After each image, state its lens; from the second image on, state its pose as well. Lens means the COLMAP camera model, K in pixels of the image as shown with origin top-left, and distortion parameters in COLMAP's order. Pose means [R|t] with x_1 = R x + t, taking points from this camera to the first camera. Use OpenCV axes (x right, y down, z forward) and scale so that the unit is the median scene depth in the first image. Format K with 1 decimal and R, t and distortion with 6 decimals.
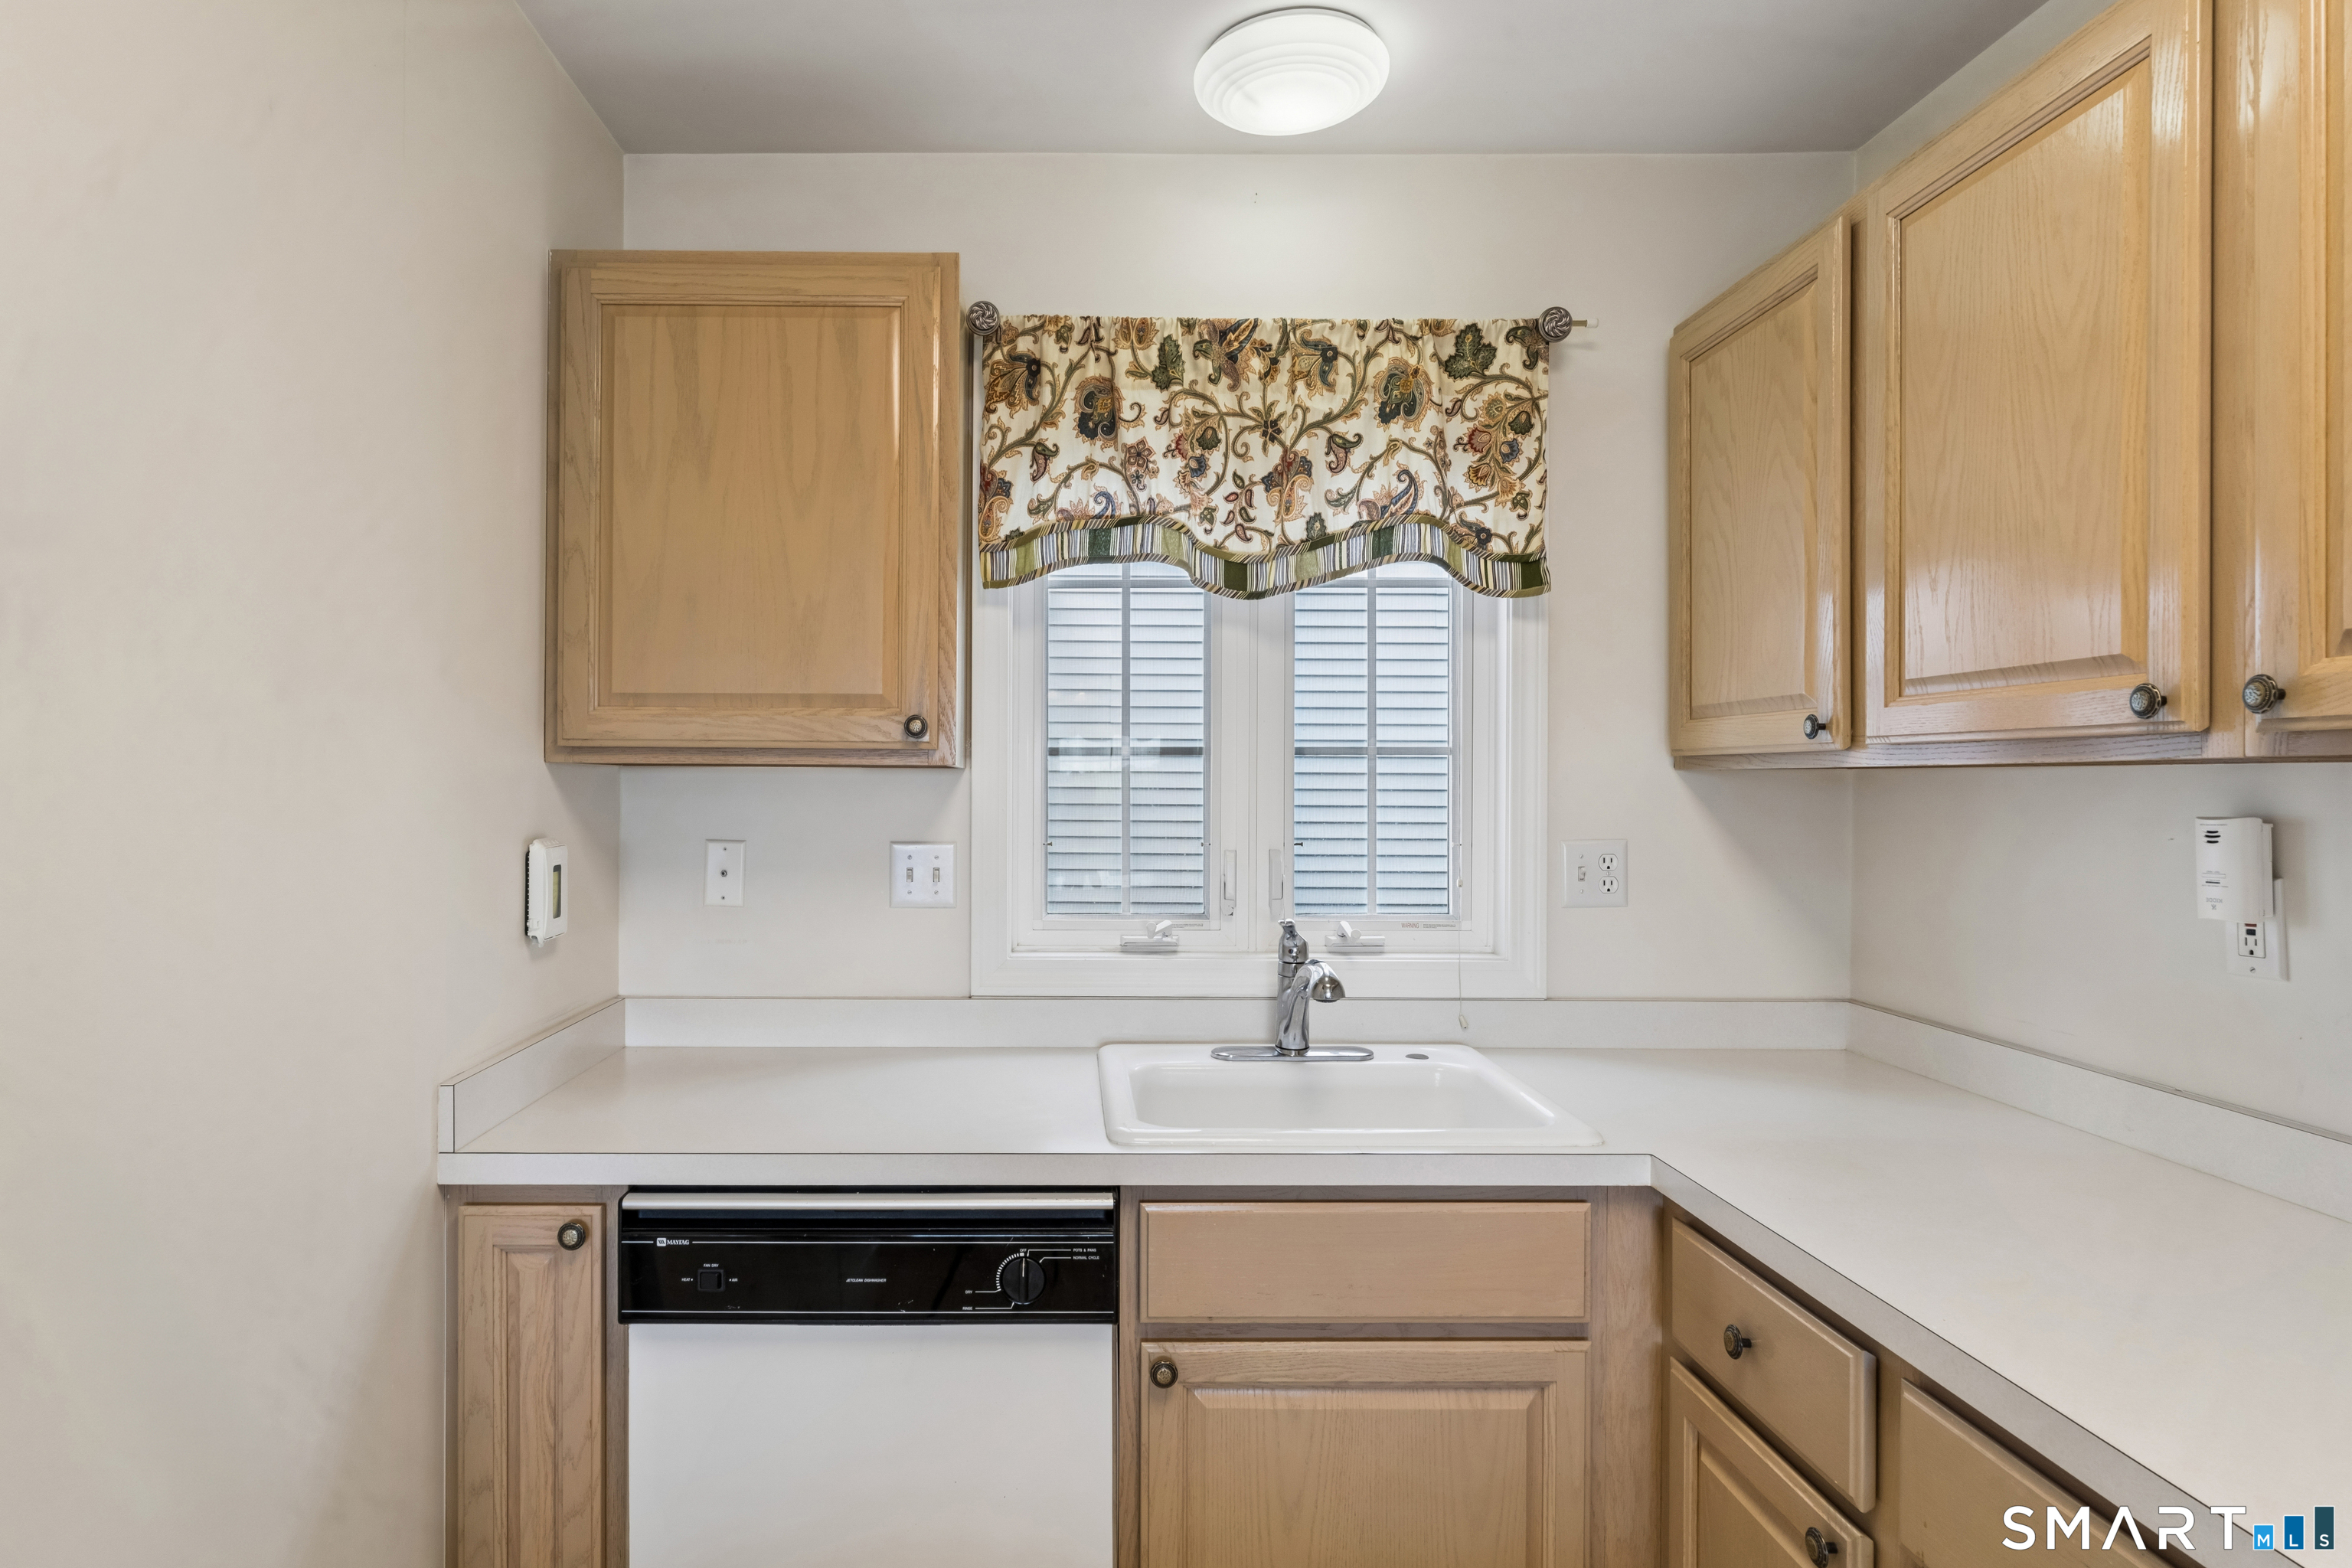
lens RADIAL K [[1251.6, 0, 1092.4], [0, 1251.6, 786.1], [0, 0, 1]] dist [-0.004841, 0.000075]
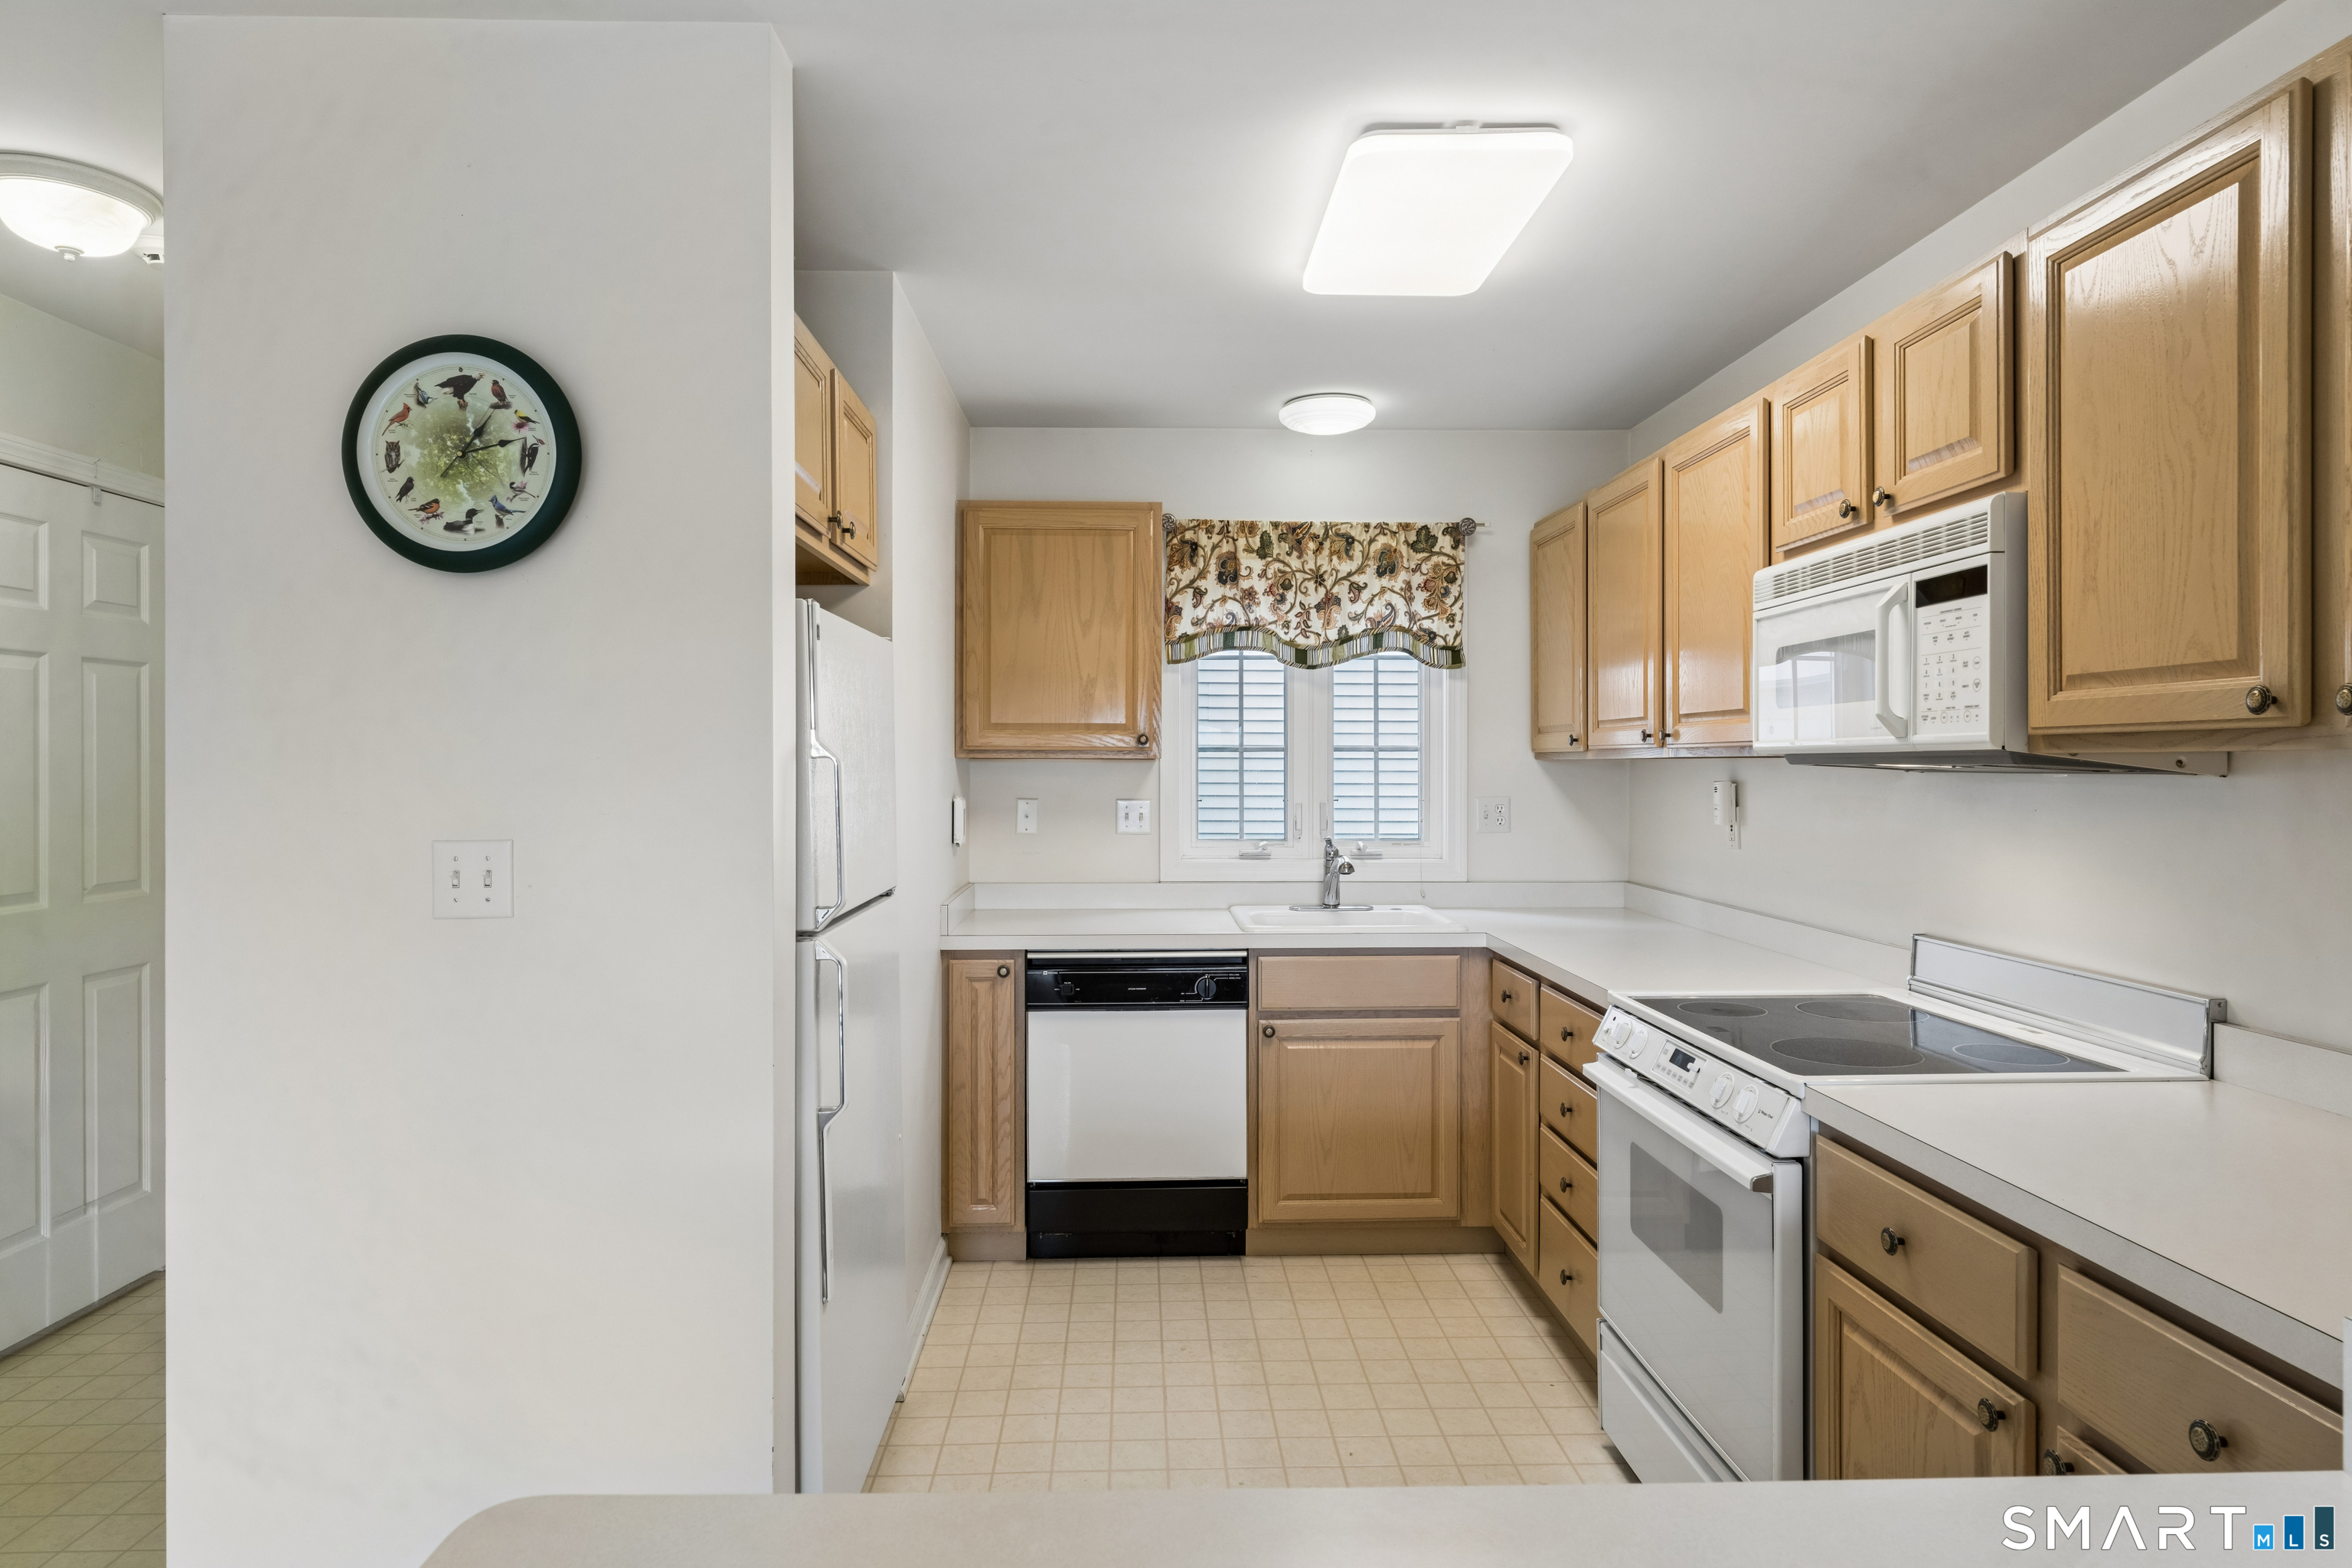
lens RADIAL K [[1360.8, 0, 1168.3], [0, 1360.8, 762.8], [0, 0, 1]] dist [0.005930, -0.000571]
pose [[0.999944, -0.003160, 0.010117, -0.117452], [0.003199, 0.999988, -0.003833, -0.001747], [-0.010105, 0.003865, 0.999941, -1.153565]]
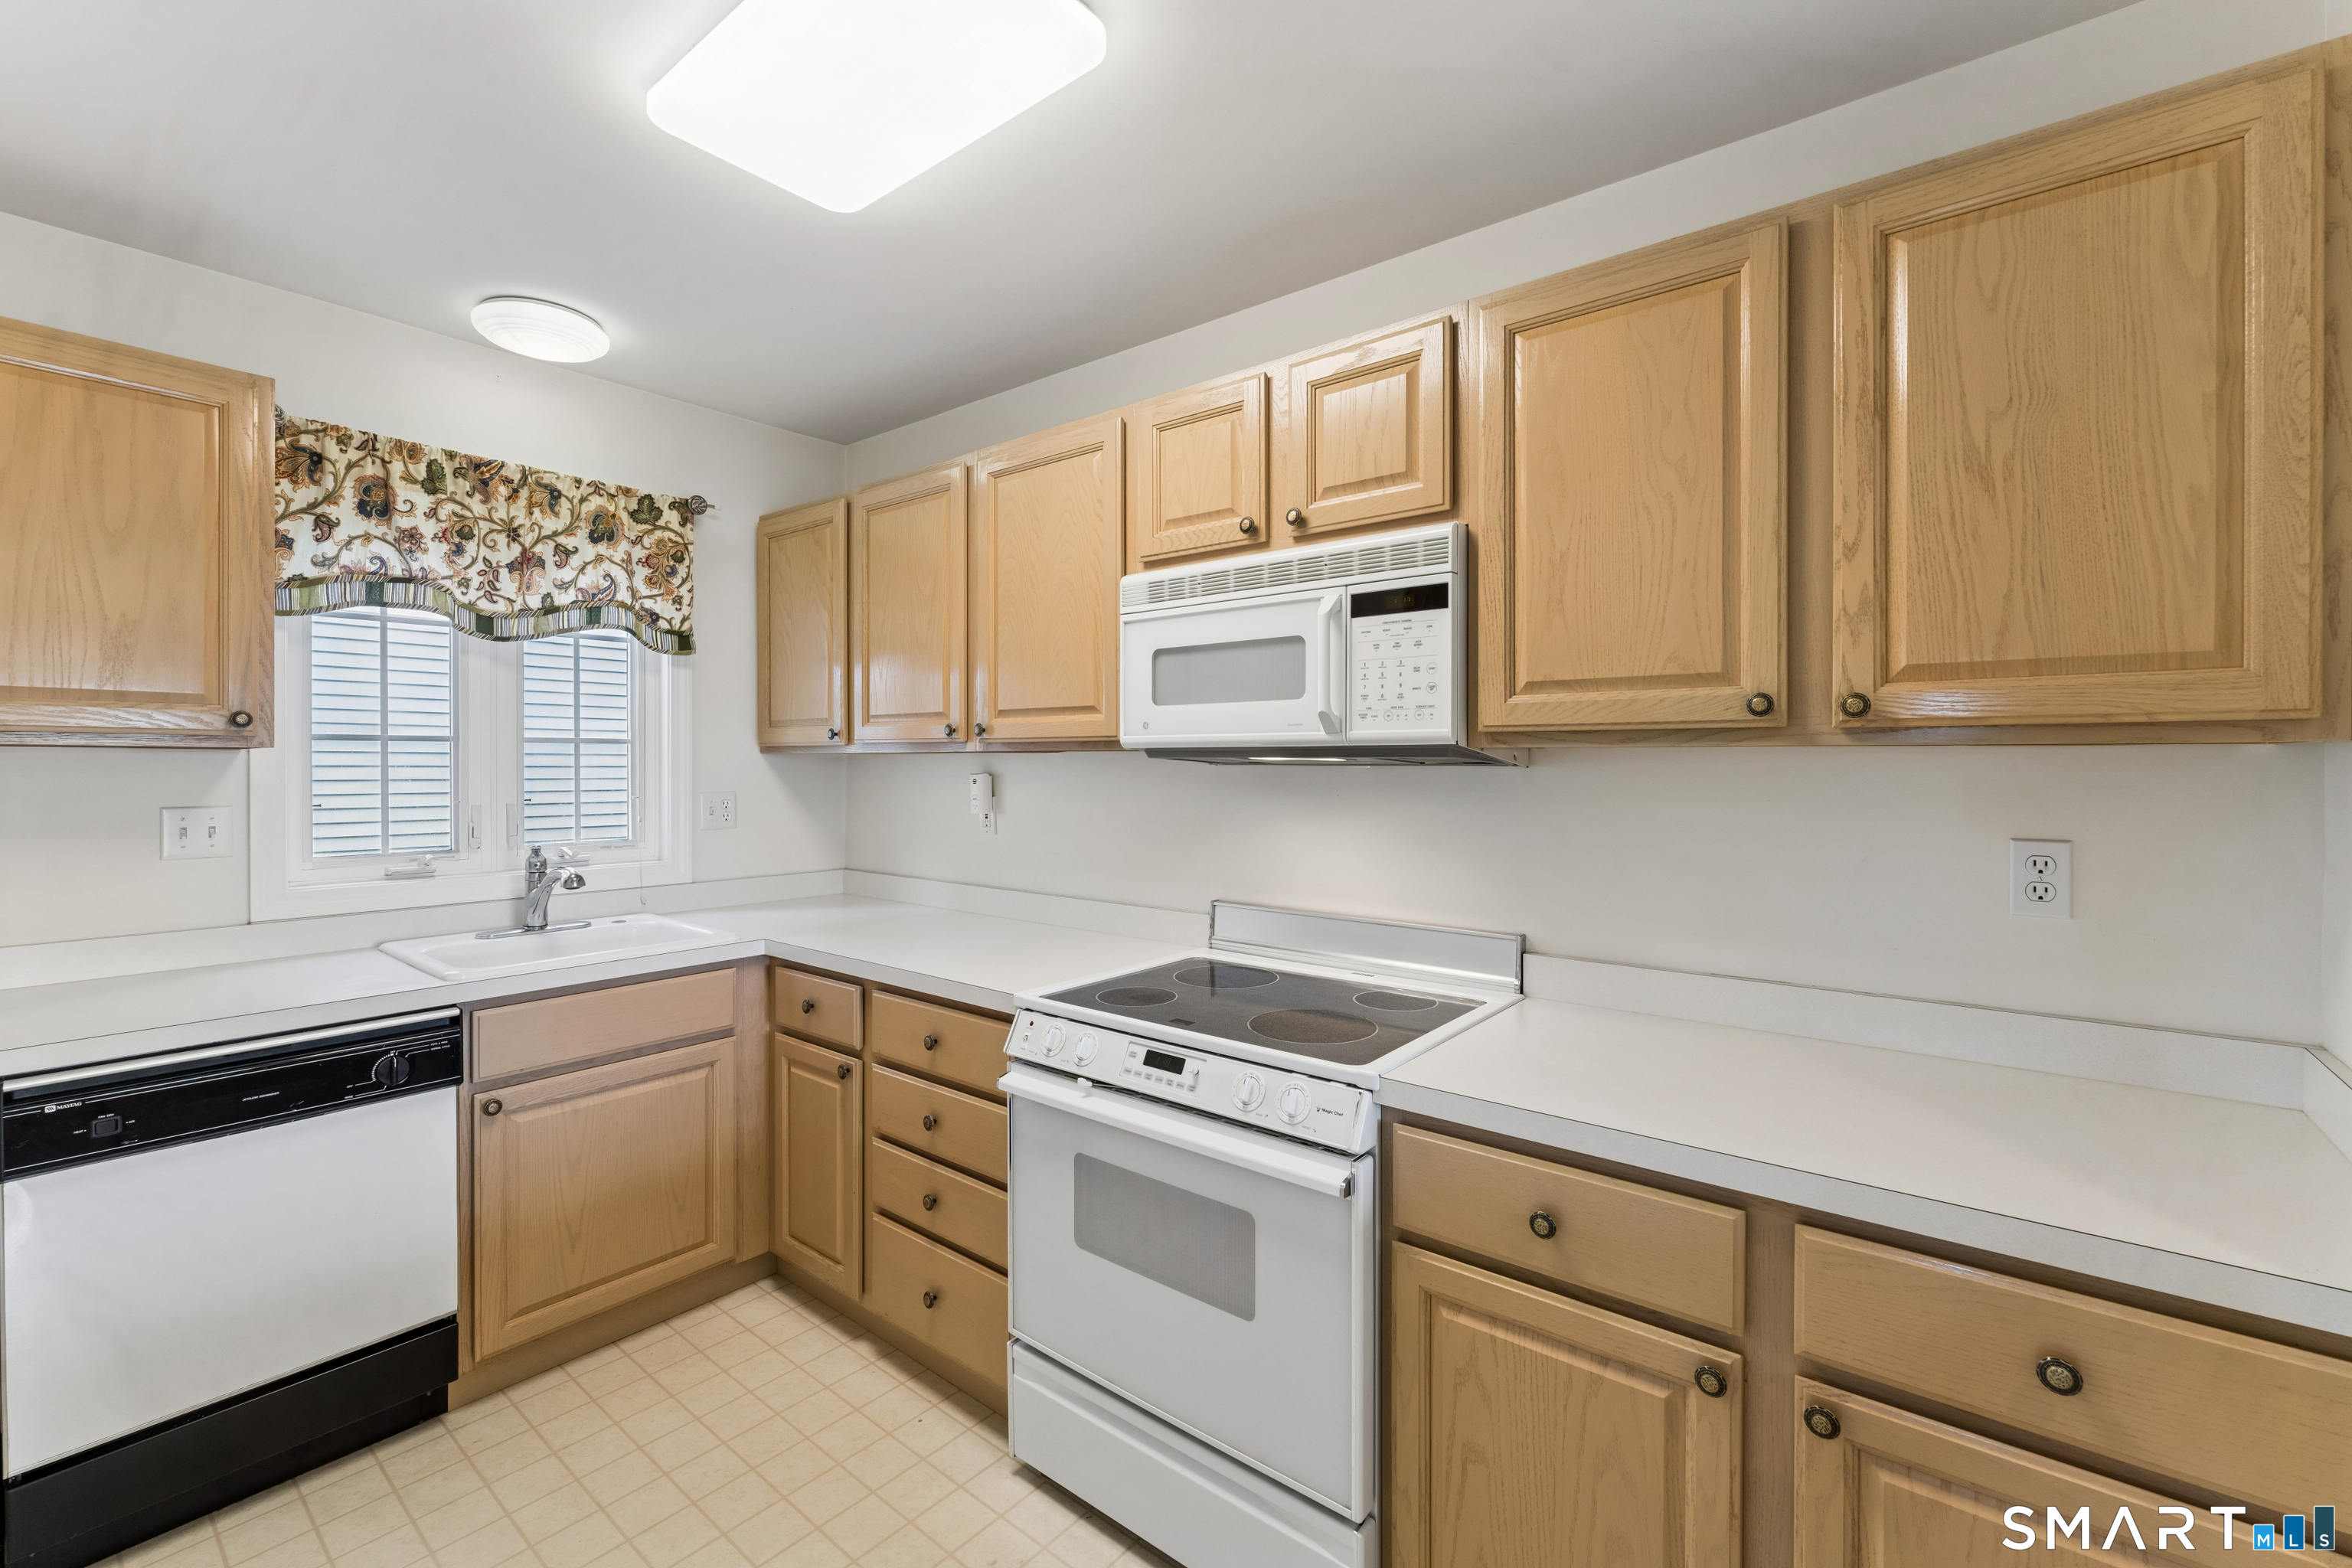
lens RADIAL K [[986.1, 0, 1165.0], [0, 986.1, 766.4], [0, 0, 1]] dist [-0.002168, -0.000068]
pose [[0.639757, -0.004285, 0.768566, -0.310275], [0.002049, 0.999990, 0.003869, 0.001878], [-0.768575, -0.000901, 0.639759, -0.451012]]
